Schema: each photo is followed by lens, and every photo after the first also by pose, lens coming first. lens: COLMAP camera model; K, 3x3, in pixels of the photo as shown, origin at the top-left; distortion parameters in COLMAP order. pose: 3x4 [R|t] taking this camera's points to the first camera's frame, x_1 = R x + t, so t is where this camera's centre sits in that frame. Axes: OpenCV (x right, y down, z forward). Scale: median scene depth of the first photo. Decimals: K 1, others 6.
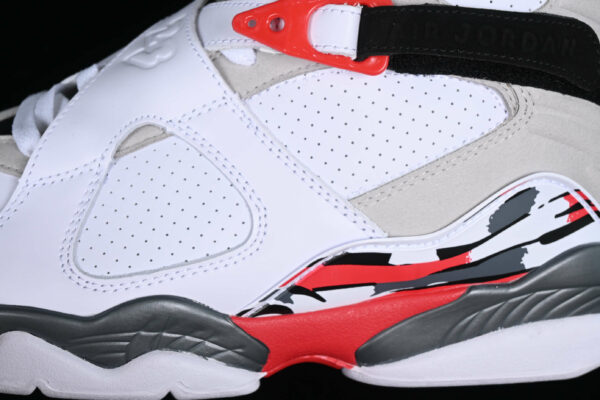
lens RADIAL K [[1287.0, 0, 300.7], [0, 1287.0, 200.1], [0, 0, 1]] dist [-0.021268, 0.000000]
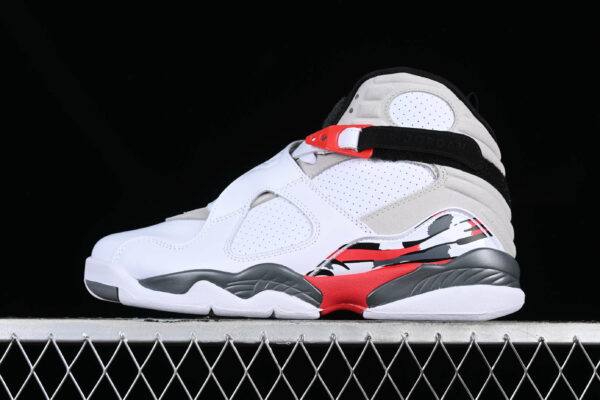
lens RADIAL K [[1287.0, 0, 300.1], [0, 1287.0, 196.0], [0, 0, 1]] dist [-0.021268, 0.000000]
pose [[0.987571, -0.042173, -0.151411, 0.260492], [-0.011137, 0.942134, -0.335053, 0.665053], [0.156780, 0.332575, 0.929954, -0.978162]]
